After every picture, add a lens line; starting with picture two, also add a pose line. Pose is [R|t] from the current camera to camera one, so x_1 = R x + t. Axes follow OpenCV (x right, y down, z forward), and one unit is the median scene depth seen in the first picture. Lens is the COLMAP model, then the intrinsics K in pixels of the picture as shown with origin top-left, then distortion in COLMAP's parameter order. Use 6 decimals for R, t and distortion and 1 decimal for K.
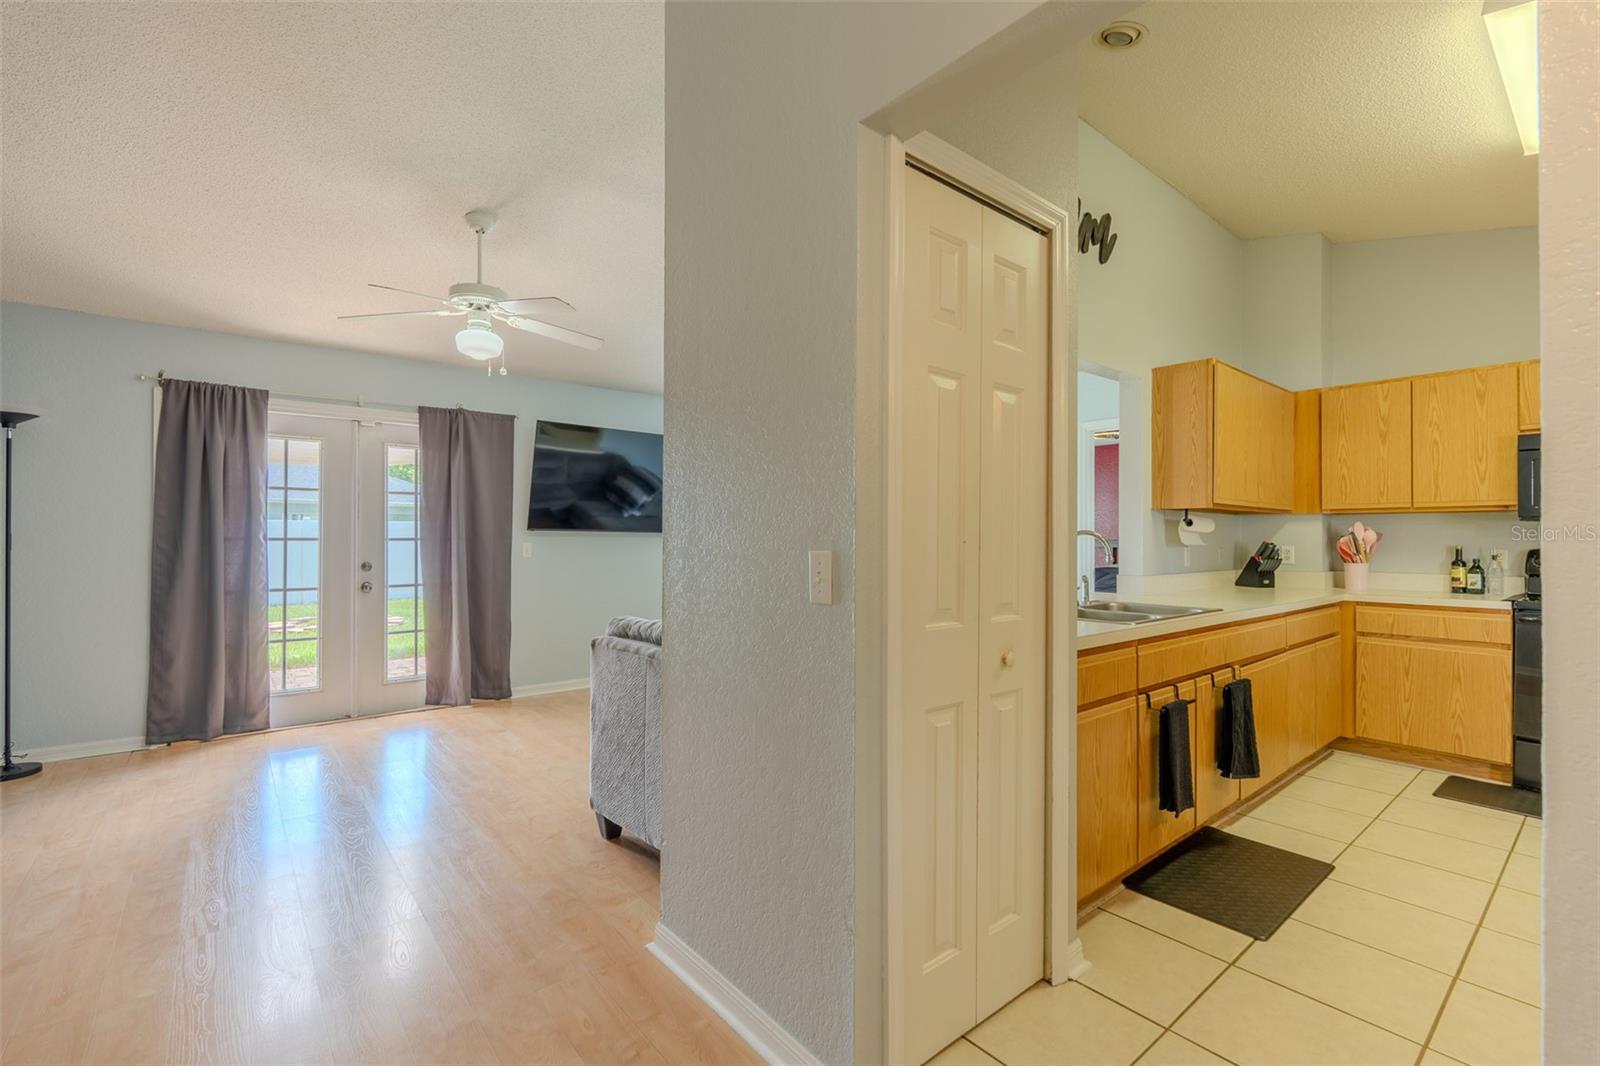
lens RADIAL K [[699.4, 0, 800.0], [0, 699.4, 533.0], [0, 0, 1]] dist [-0.003624, 0.001503]
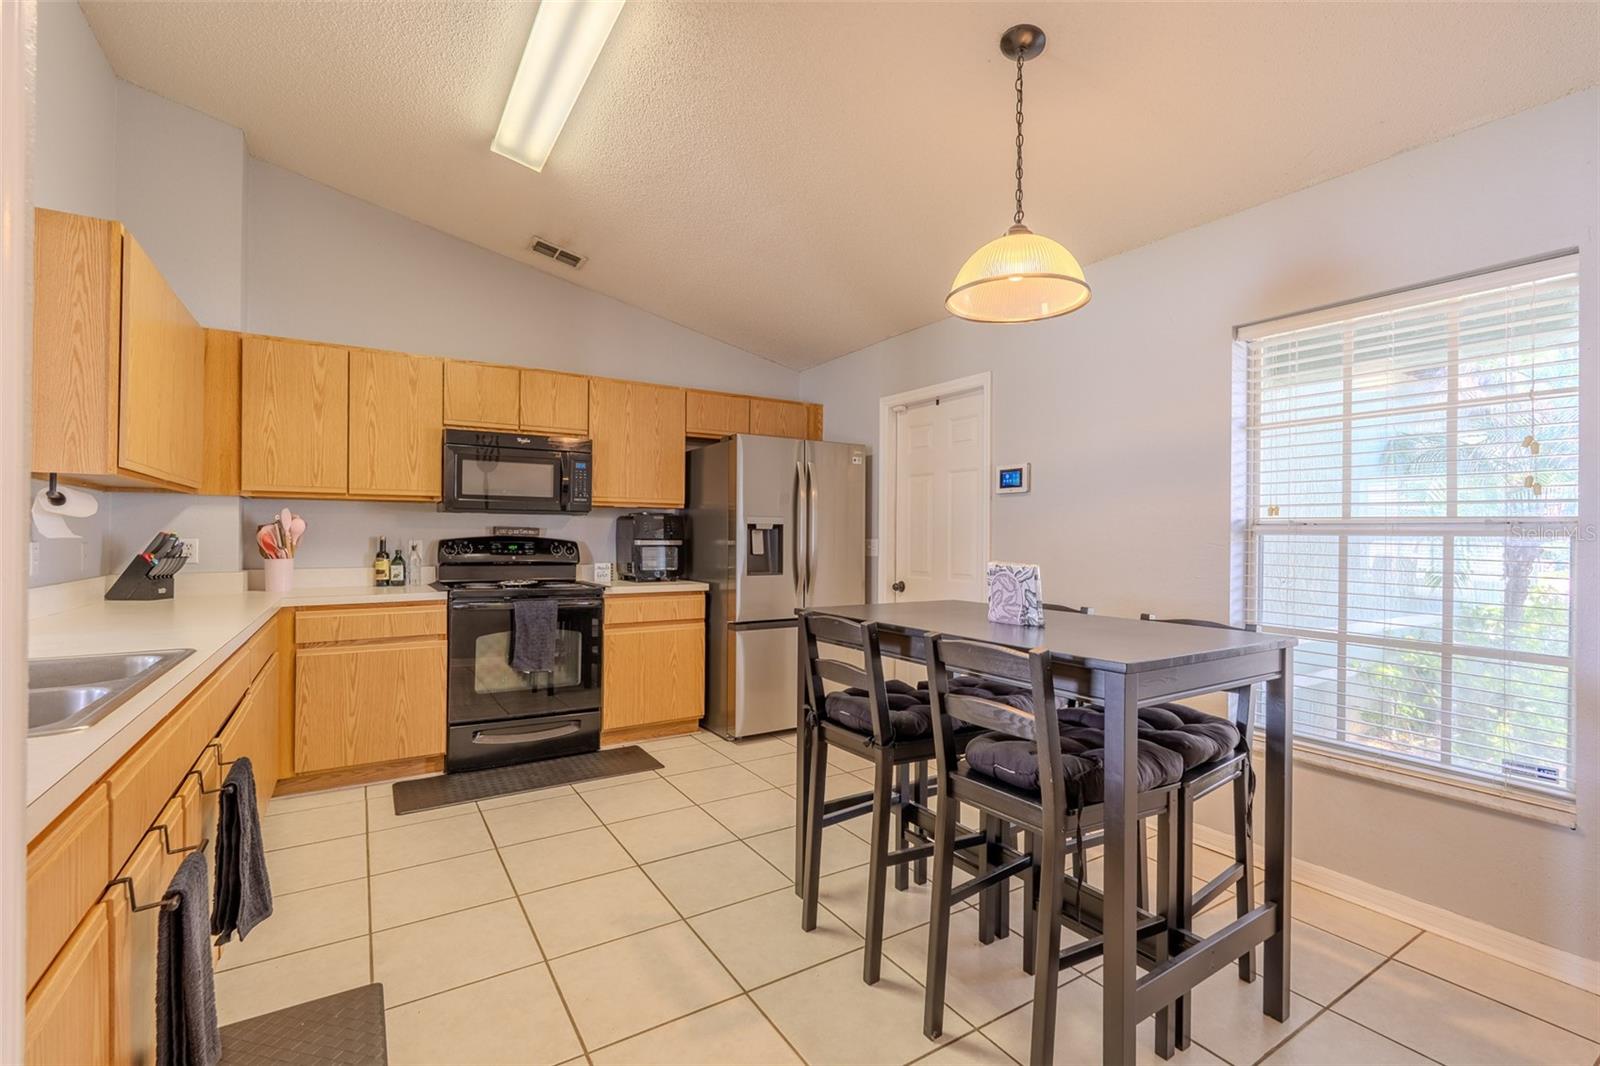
lens RADIAL K [[699.4, 0, 800.0], [0, 699.4, 533.0], [0, 0, 1]] dist [-0.003624, 0.001503]
pose [[0.127606, -0.002045, 0.991823, 0.068260], [-0.013529, 0.999901, 0.003802, 0.001939], [-0.991733, -0.013903, 0.127566, 0.312373]]
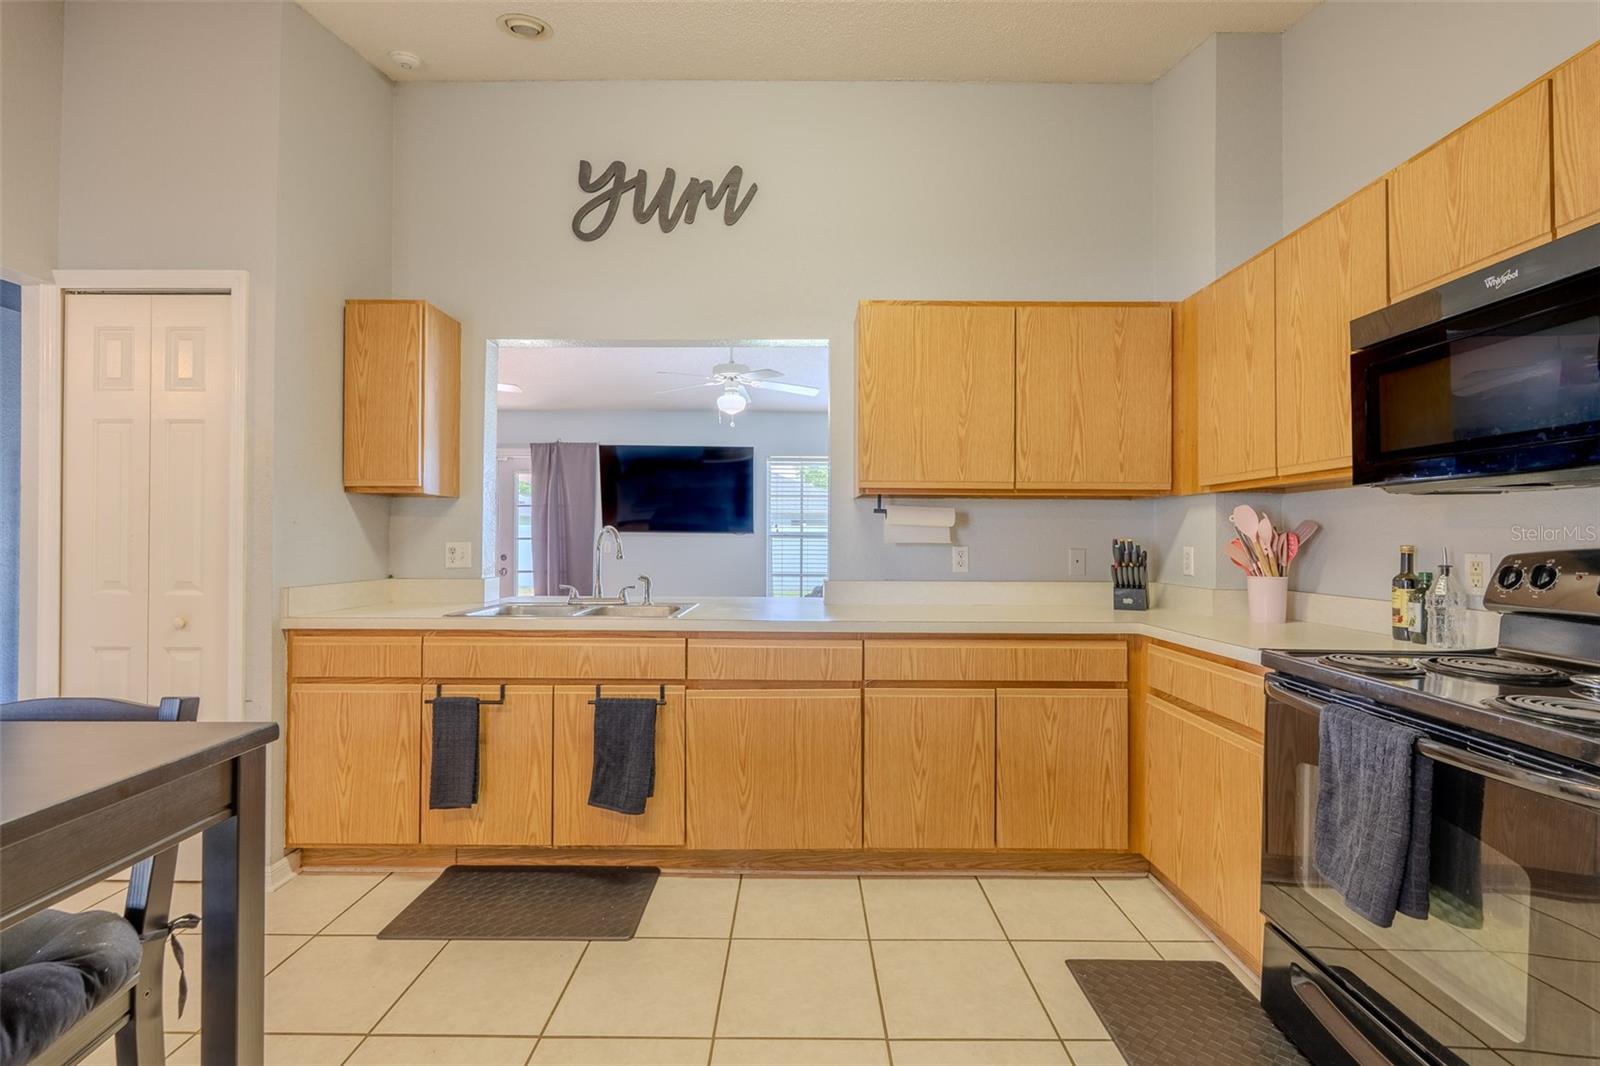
lens RADIAL K [[699.4, 0, 800.0], [0, 699.4, 533.0], [0, 0, 1]] dist [-0.003624, 0.001503]
pose [[0.768941, -0.006767, -0.639284, 0.931628], [0.004556, 0.999977, -0.005105, 0.009101], [0.639304, 0.001013, 0.768954, 0.327947]]
